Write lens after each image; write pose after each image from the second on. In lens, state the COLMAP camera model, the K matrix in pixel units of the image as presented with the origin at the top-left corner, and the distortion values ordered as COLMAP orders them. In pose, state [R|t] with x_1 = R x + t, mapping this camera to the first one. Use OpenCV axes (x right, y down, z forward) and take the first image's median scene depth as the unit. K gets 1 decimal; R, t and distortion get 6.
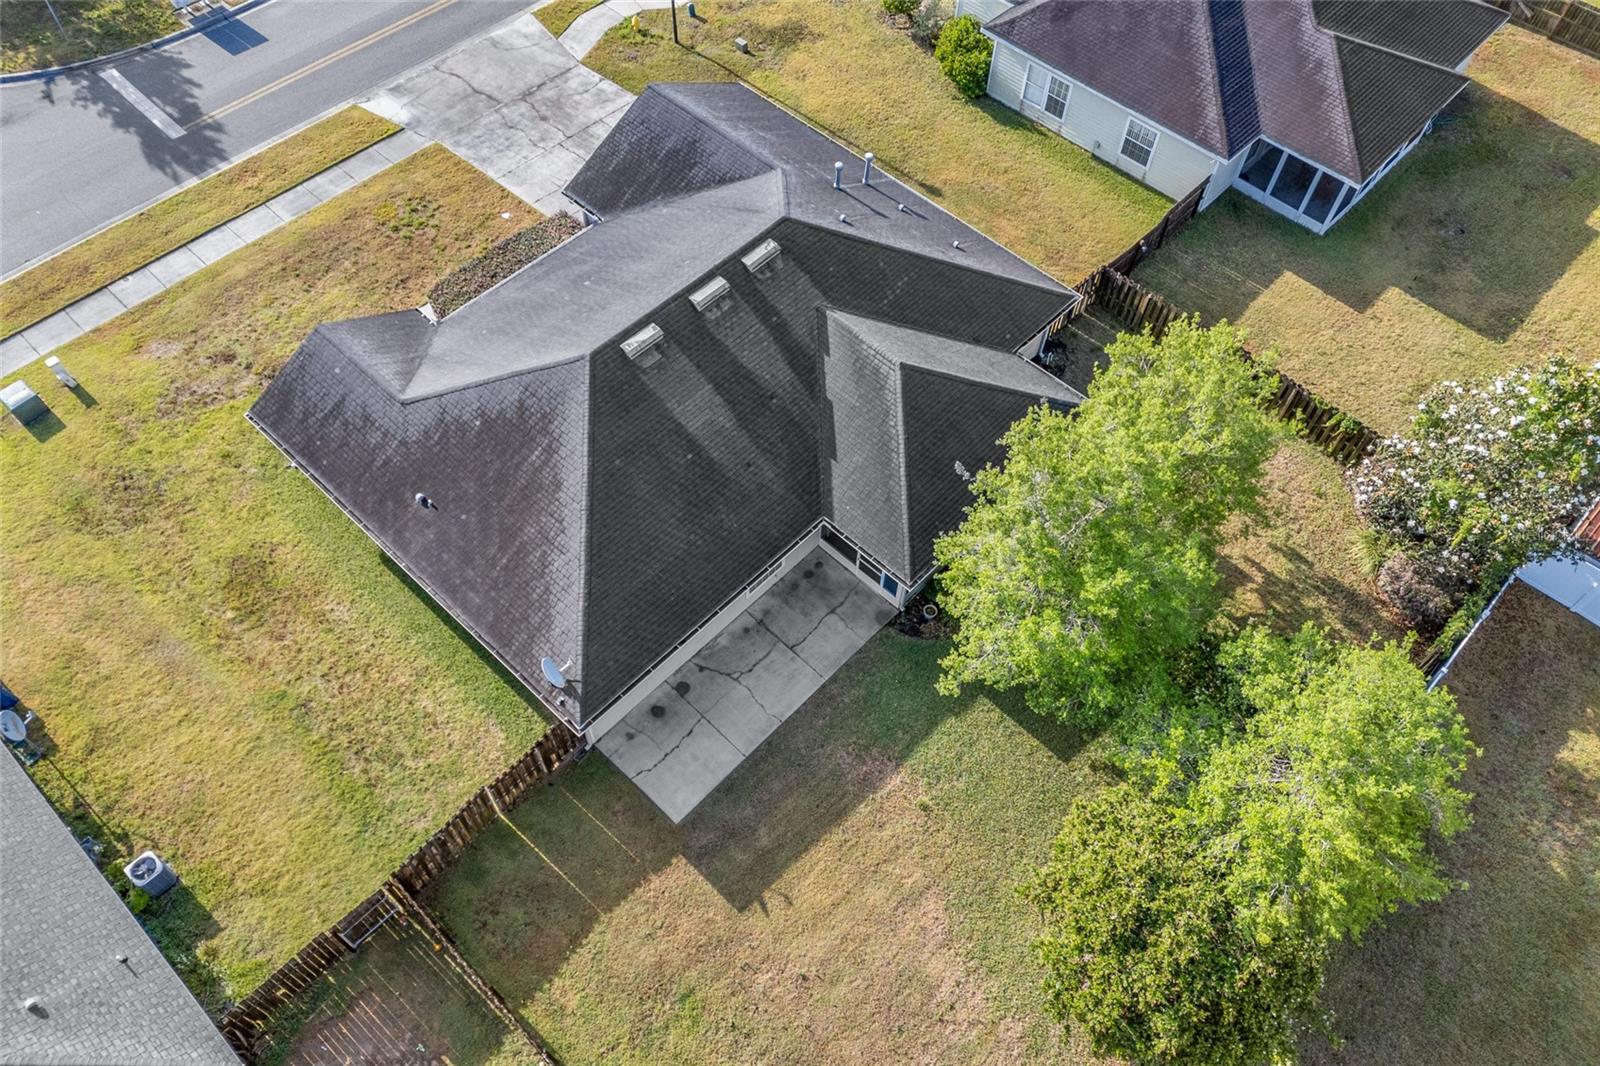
lens RADIAL K [[1177.9, 0, 779.5], [0, 1177.9, 529.9], [0, 0, 1]] dist [0.089182, -0.103216]
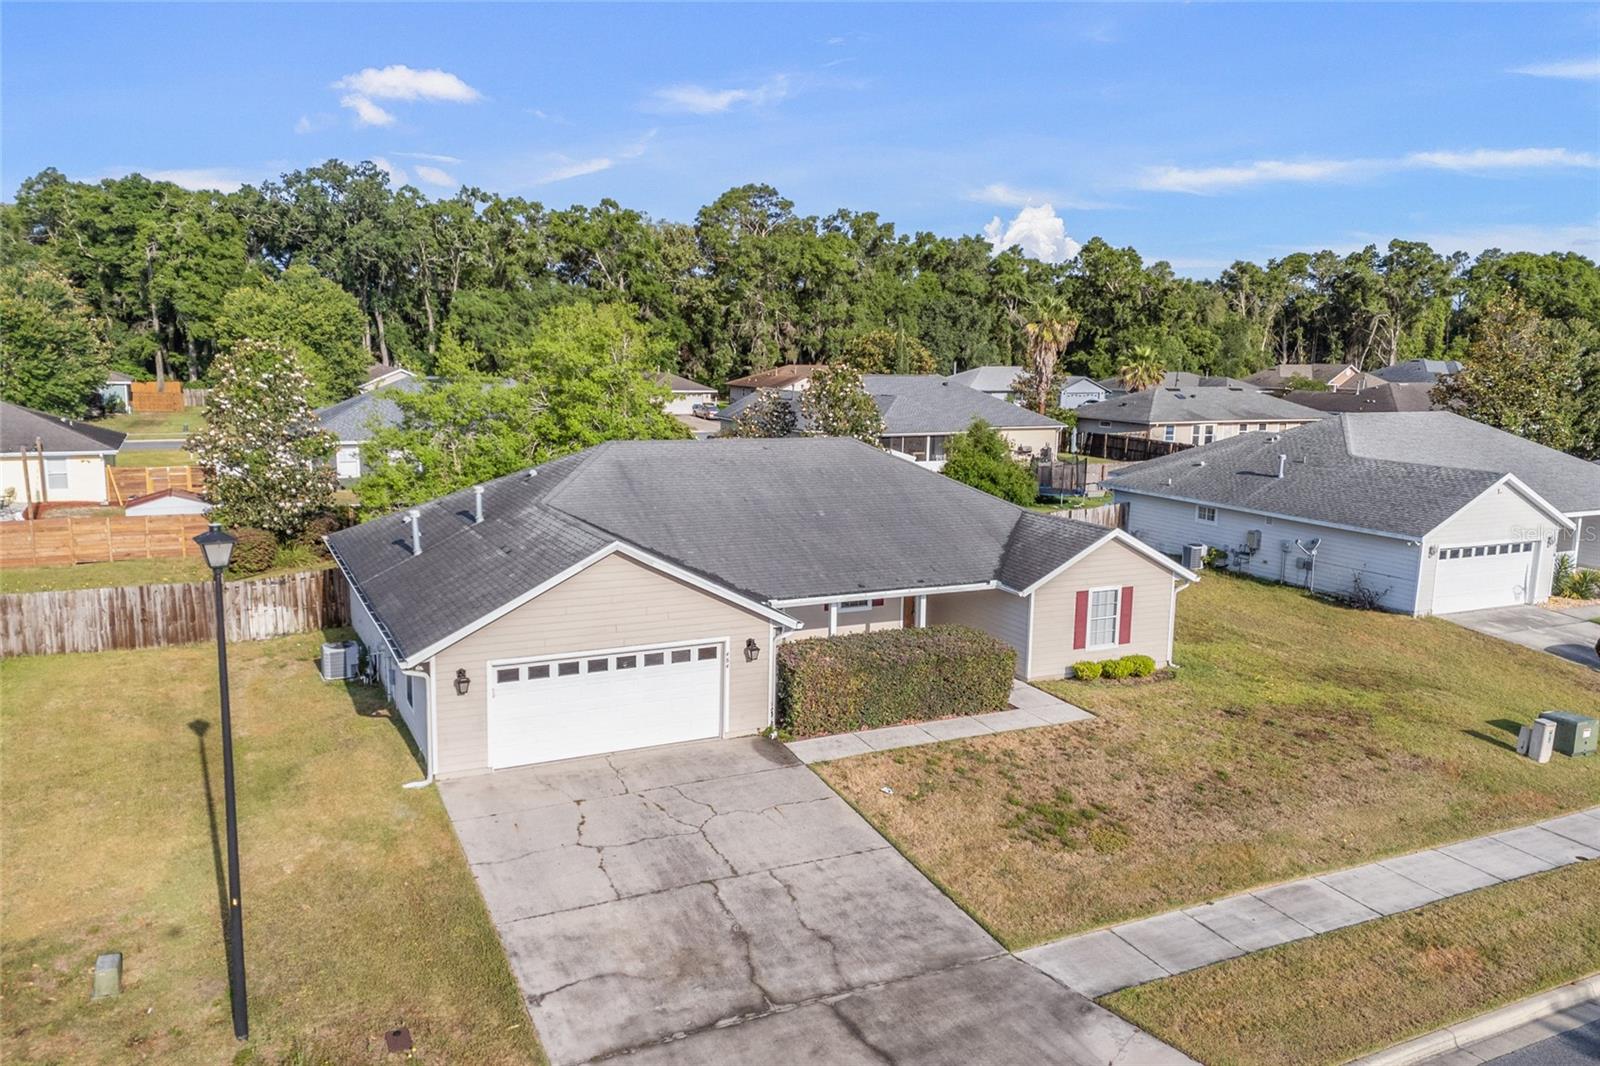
lens RADIAL K [[1211.6, 0, 783.0], [0, 1211.6, 532.6], [0, 0, 1]] dist [0.093192, -0.097261]
pose [[-0.934191, -0.097330, 0.343241, -0.335055], [0.270926, 0.432441, 0.859996, -0.745090], [-0.232135, 0.896394, -0.377613, 1.020767]]
